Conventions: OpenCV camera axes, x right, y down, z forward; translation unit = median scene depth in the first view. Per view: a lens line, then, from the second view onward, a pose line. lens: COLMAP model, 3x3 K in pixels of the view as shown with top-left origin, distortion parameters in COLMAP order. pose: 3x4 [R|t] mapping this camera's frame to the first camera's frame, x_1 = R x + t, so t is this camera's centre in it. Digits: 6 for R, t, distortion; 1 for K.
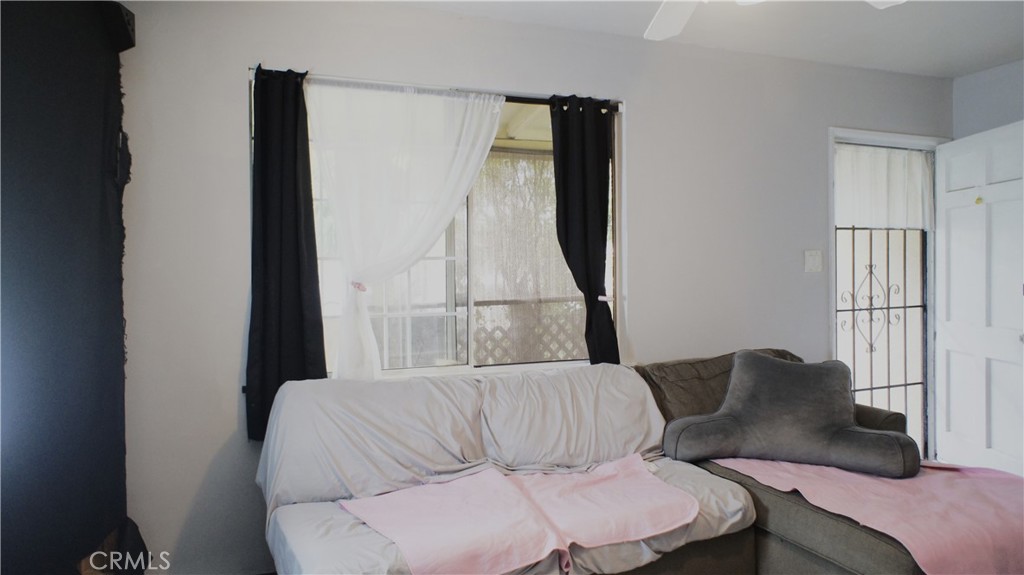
lens RADIAL K [[704.5, 0, 507.6], [0, 704.5, 290.4], [0, 0, 1]] dist [-0.018915, 0.032046]
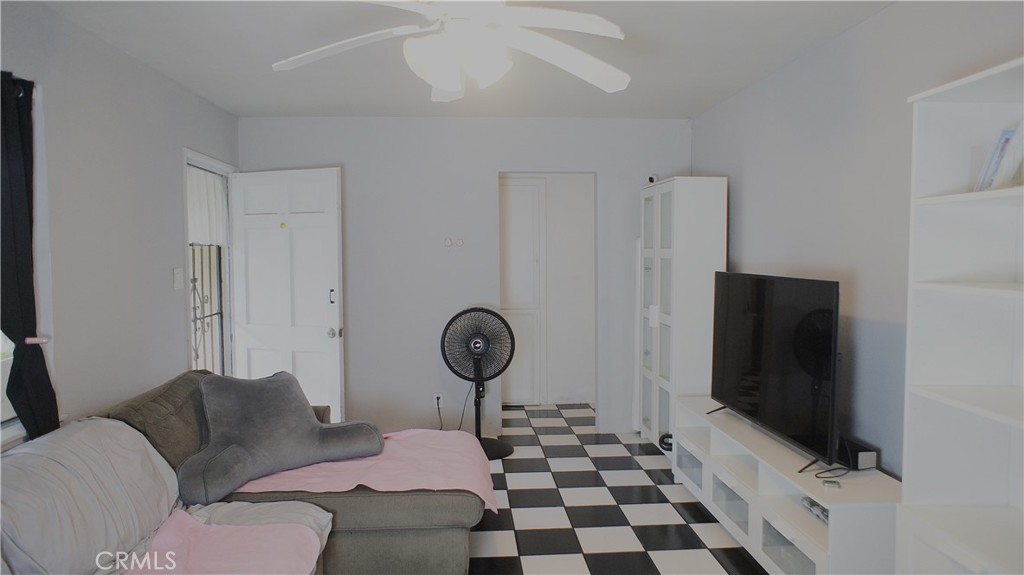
lens RADIAL K [[704.5, 0, 505.2], [0, 704.5, 285.1], [0, 0, 1]] dist [-0.018915, 0.032046]
pose [[0.331519, -0.043172, 0.942460, -0.372762], [0.033017, 0.998871, 0.034142, -0.052741], [-0.942871, 0.019798, 0.332570, 0.221815]]
